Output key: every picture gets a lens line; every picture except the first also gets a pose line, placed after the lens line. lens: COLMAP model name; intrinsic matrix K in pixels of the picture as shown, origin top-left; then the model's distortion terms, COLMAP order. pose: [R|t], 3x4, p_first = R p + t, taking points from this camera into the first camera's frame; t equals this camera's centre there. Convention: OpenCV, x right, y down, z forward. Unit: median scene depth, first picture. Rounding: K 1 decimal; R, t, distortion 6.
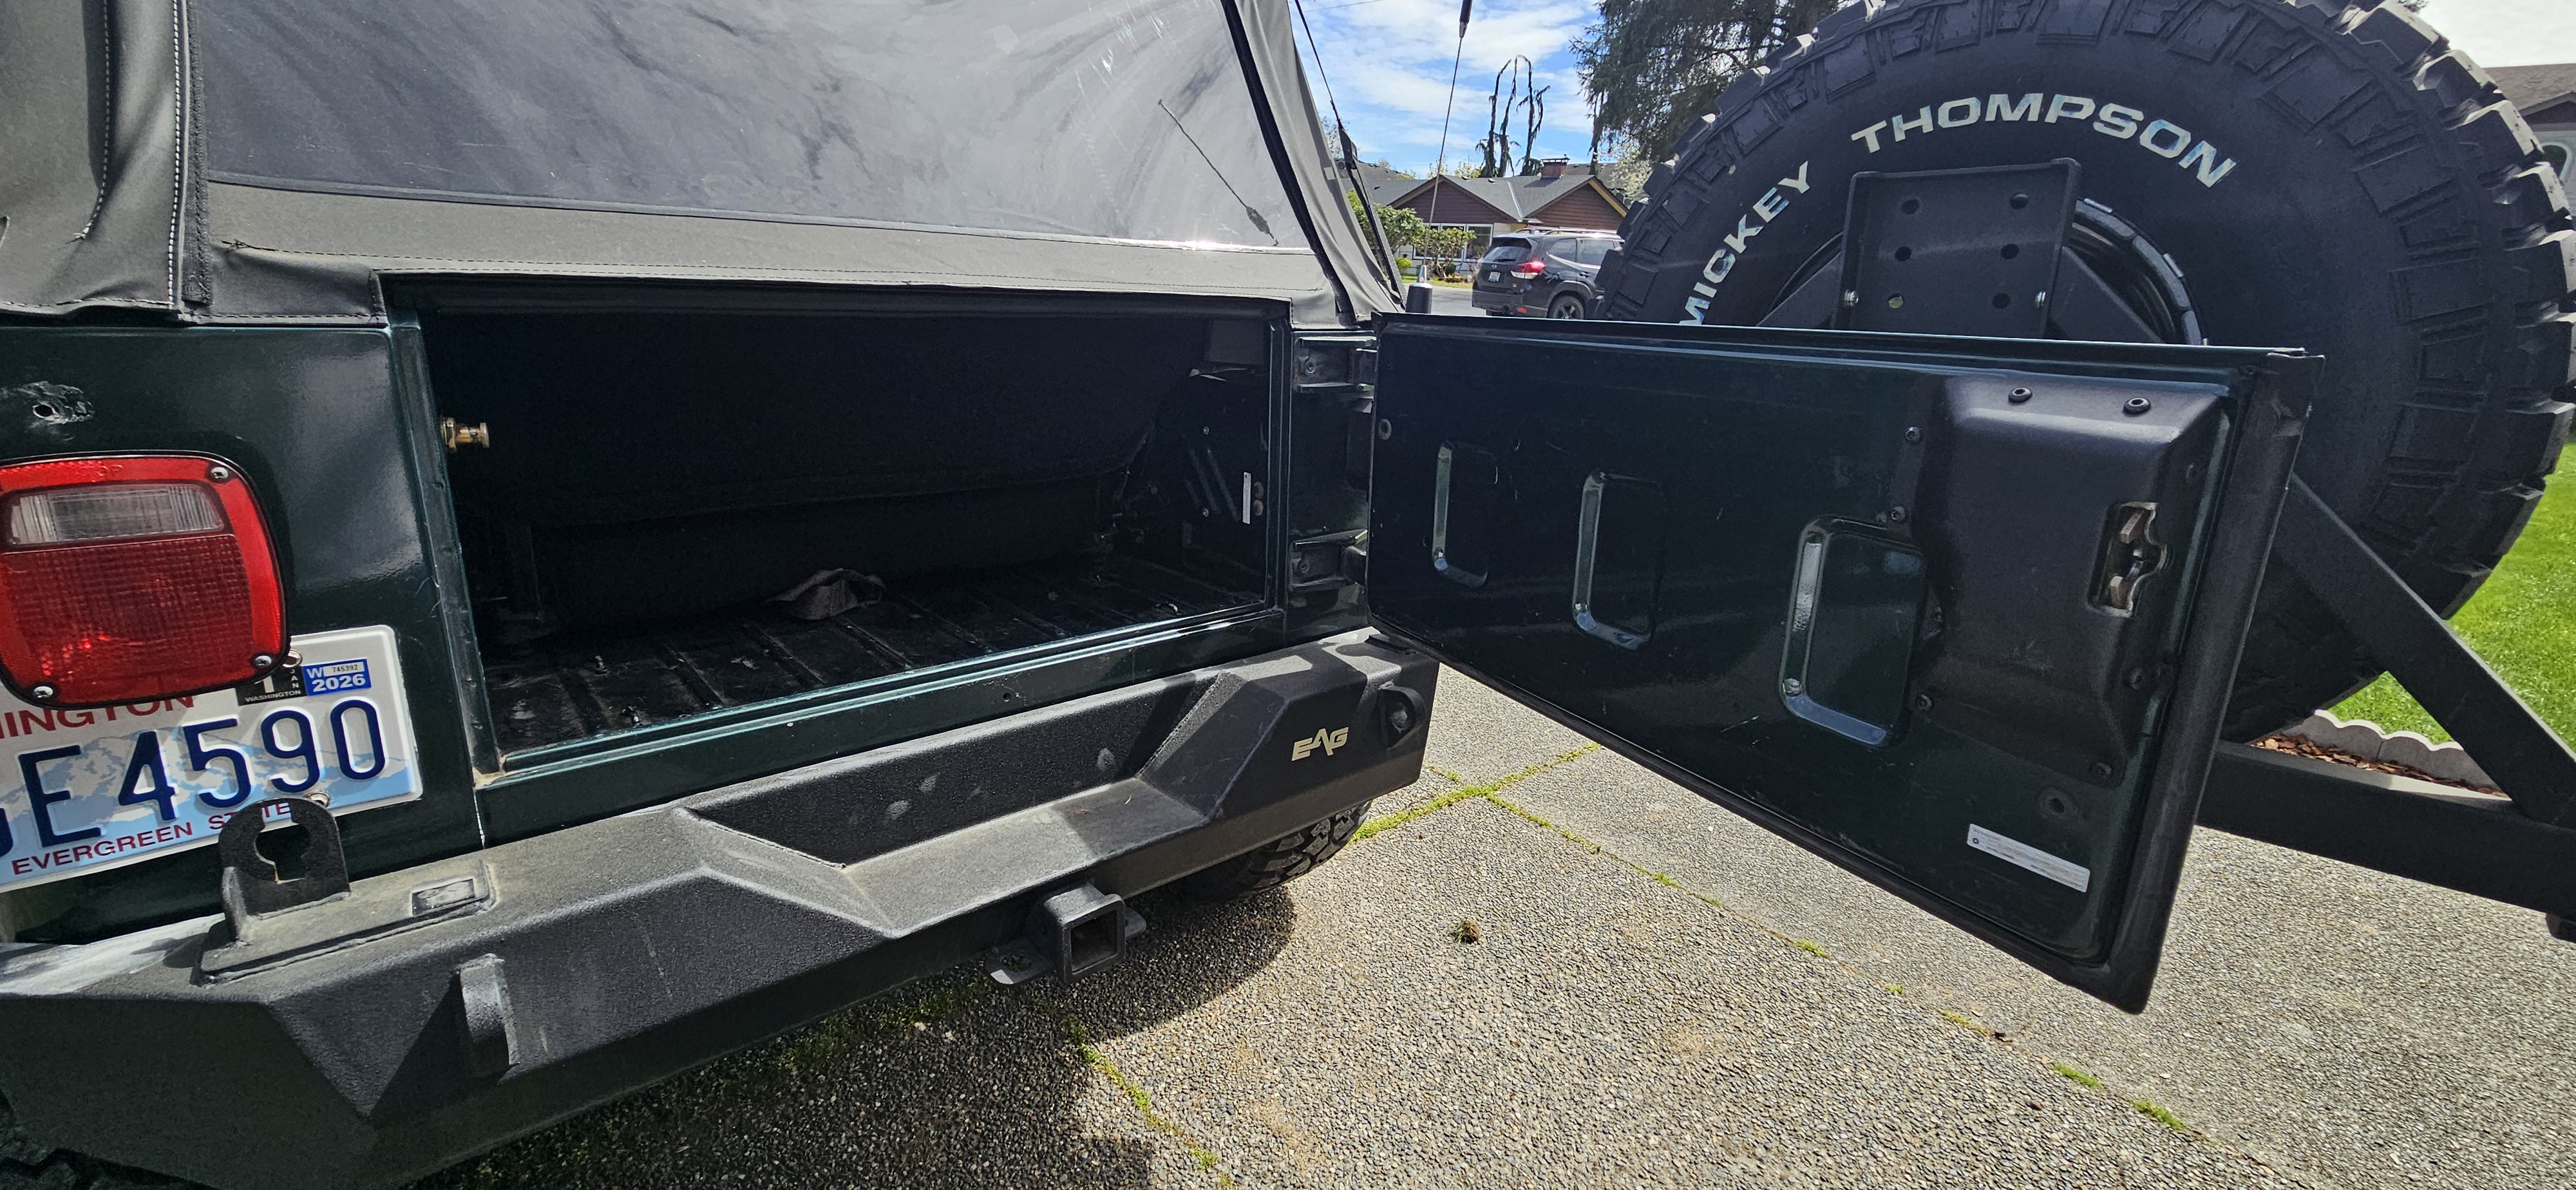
lens RADIAL K [[1074.5, 0, 1269.0], [0, 1074.5, 571.8], [0, 0, 1]] dist [0.010830, -0.000183]
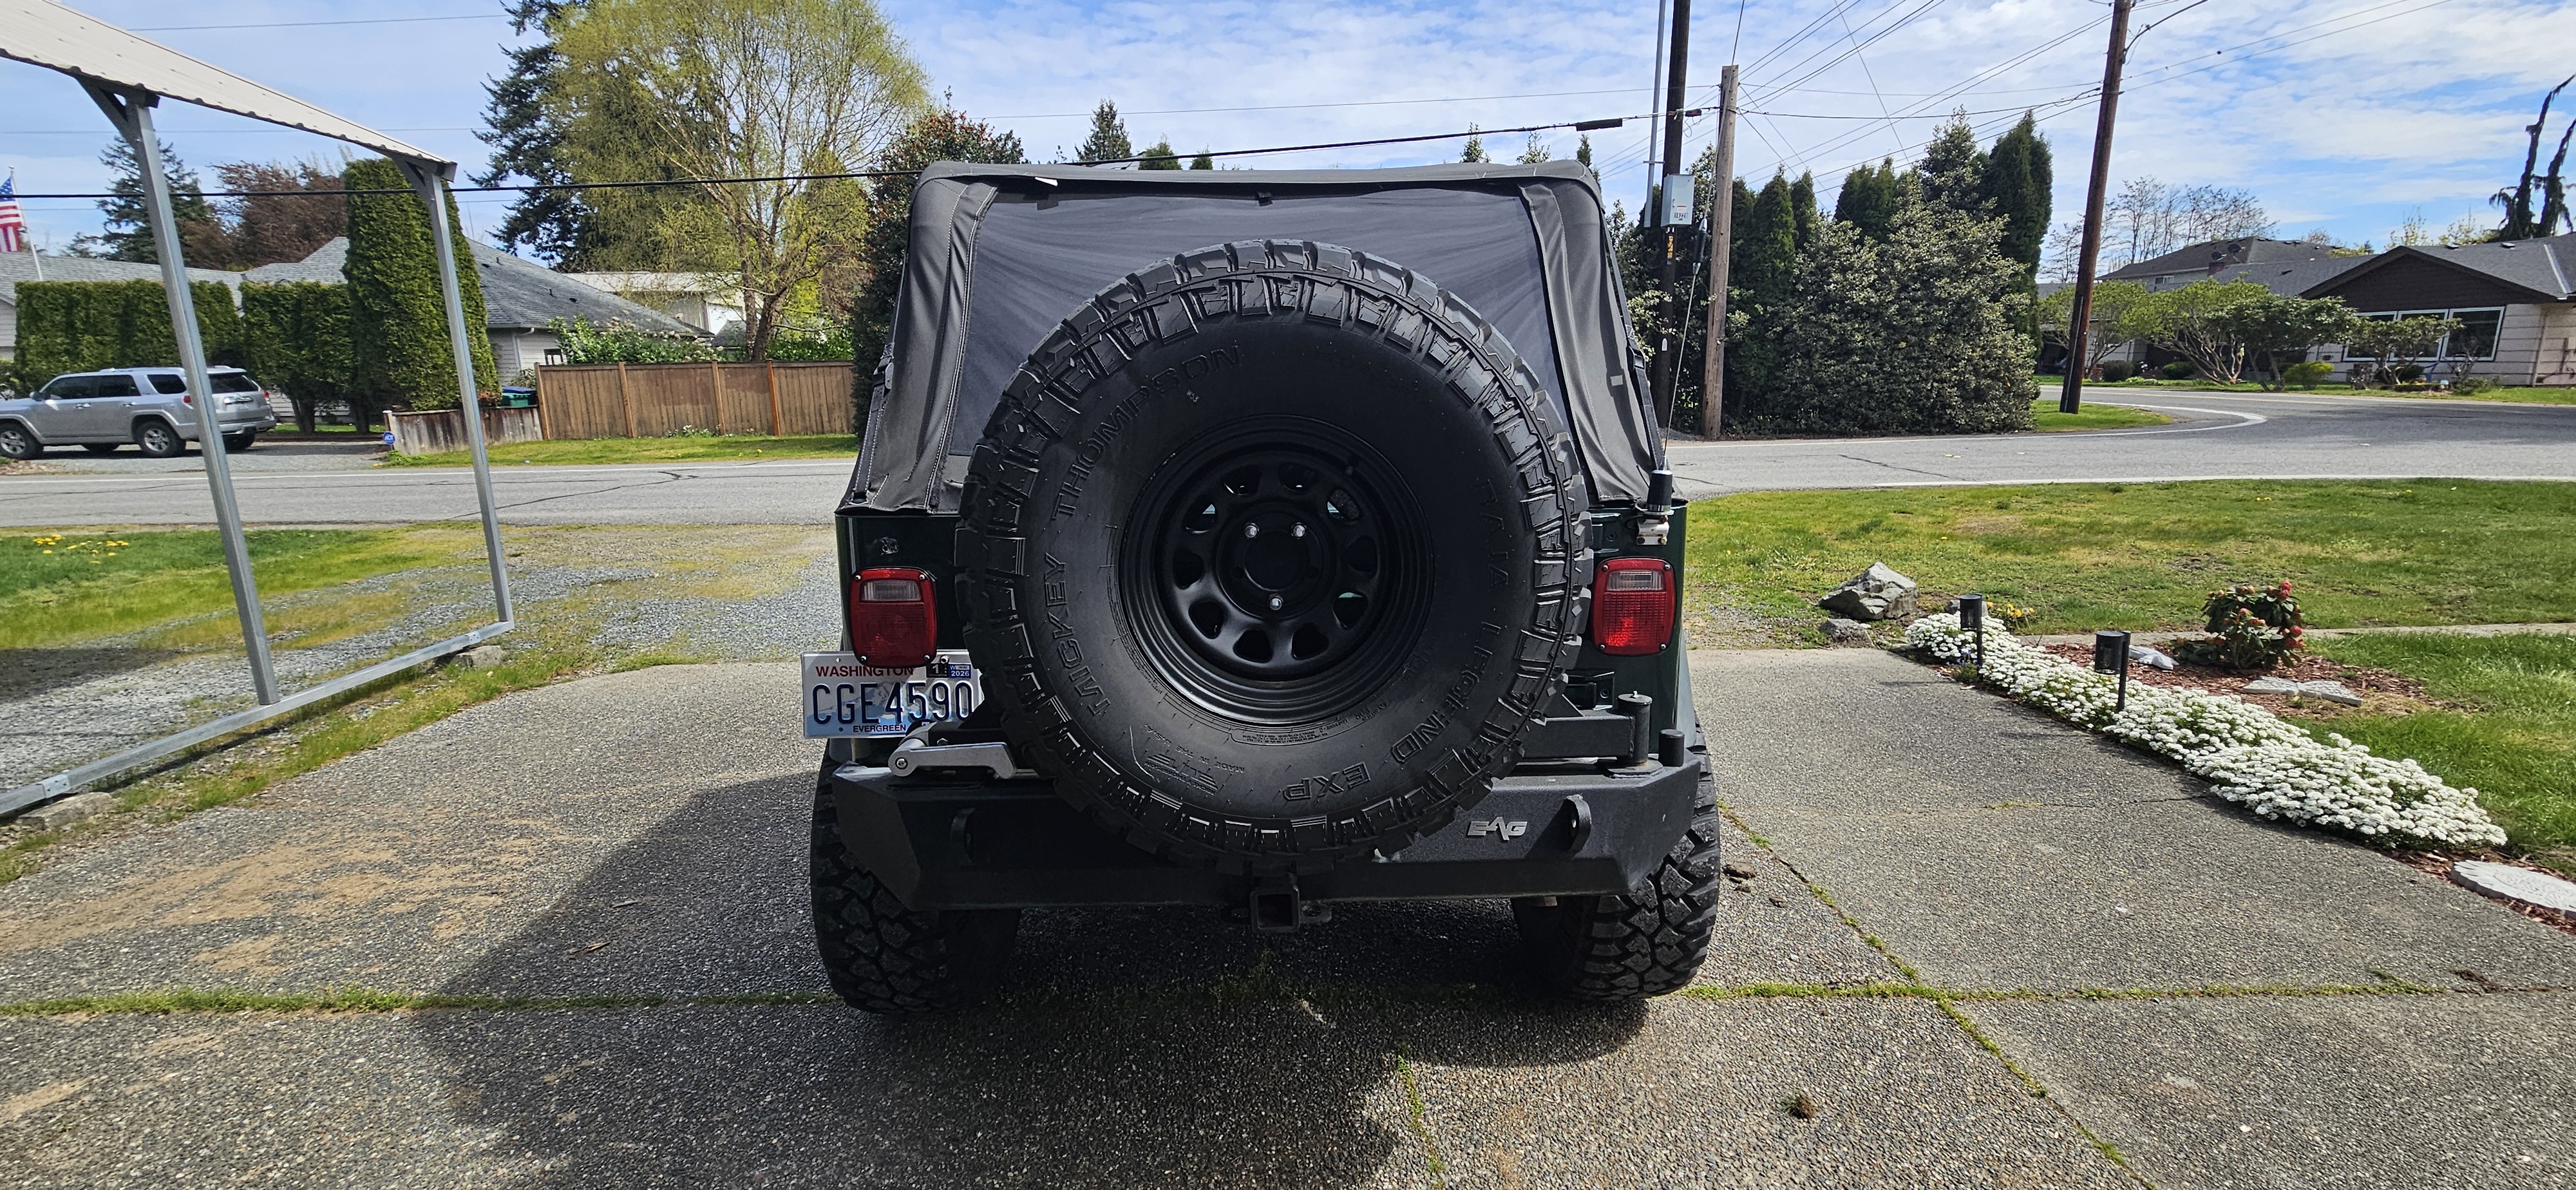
lens RADIAL K [[1074.5, 0, 1269.0], [0, 1074.5, 571.8], [0, 0, 1]] dist [0.010830, -0.000183]
pose [[0.780236, 0.072163, -0.621309, 0.385804], [-0.138488, 0.988600, -0.059090, -0.024058], [0.609962, 0.132148, 0.781334, -0.135449]]
